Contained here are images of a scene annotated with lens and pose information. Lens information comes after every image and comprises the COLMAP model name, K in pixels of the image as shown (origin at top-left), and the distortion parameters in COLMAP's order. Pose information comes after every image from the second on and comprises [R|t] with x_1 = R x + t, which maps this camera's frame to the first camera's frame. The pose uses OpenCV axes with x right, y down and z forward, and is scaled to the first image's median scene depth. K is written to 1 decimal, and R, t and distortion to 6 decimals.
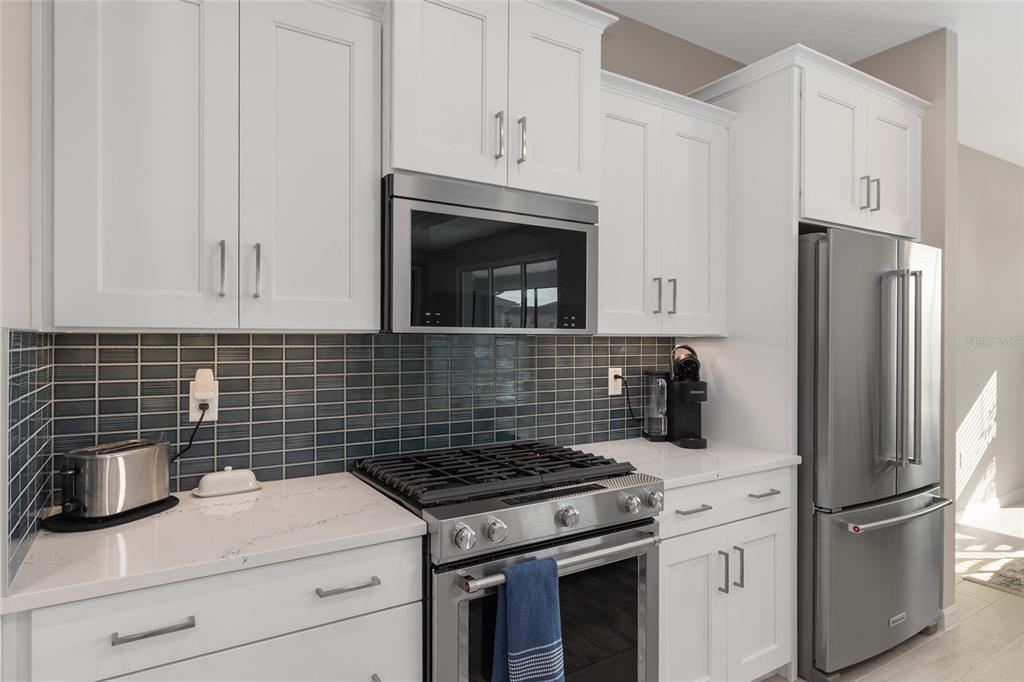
lens RADIAL K [[592.6, 0, 515.5], [0, 592.6, 345.6], [0, 0, 1]] dist [0.003522, -0.000681]
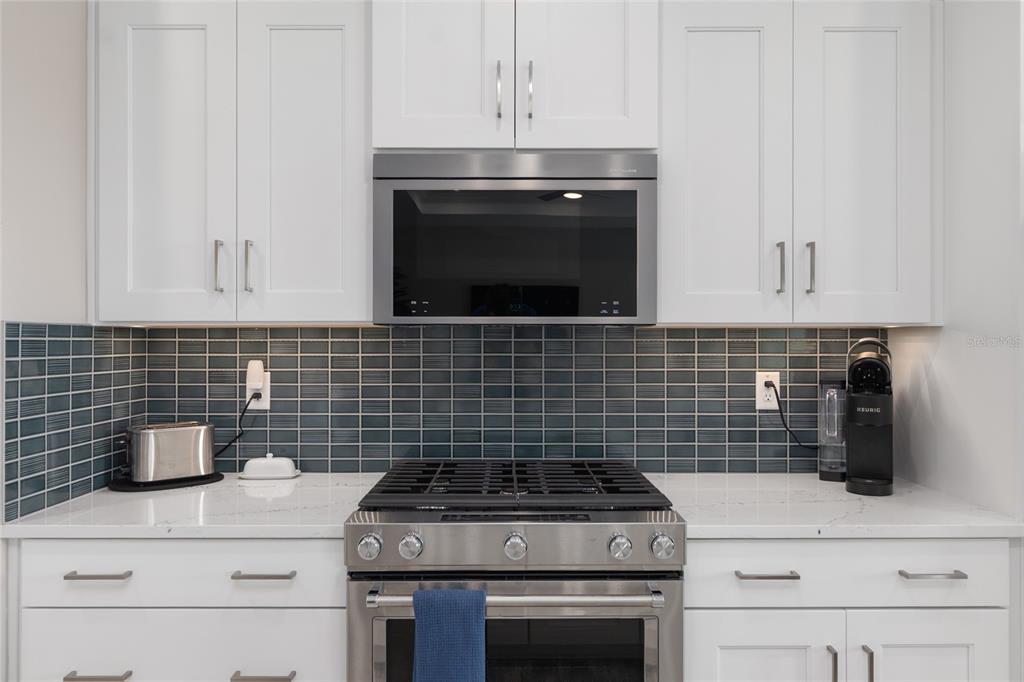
lens RADIAL K [[720.4, 0, 512.7], [0, 720.4, 346.1], [0, 0, 1]] dist [-0.004064, 0.000370]
pose [[0.845473, 0.001864, -0.534016, 0.527834], [-0.003745, 0.999990, -0.002439, 0.013983], [0.534006, 0.004062, 0.845471, 0.139858]]
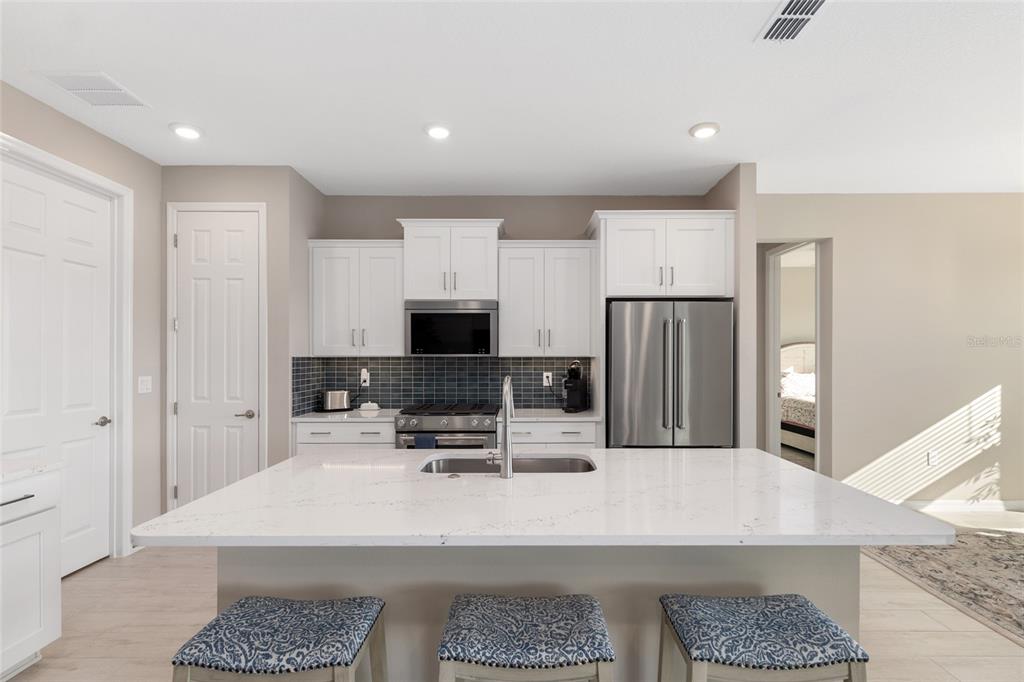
lens RADIAL K [[494.7, 0, 525.5], [0, 494.7, 357.9], [0, 0, 1]] dist [0.001409, 0.000025]
pose [[0.848302, -0.001326, -0.529511, 1.405659], [-0.002790, 0.999972, -0.006974, 0.000072], [0.529505, 0.007393, 0.848274, -0.653366]]
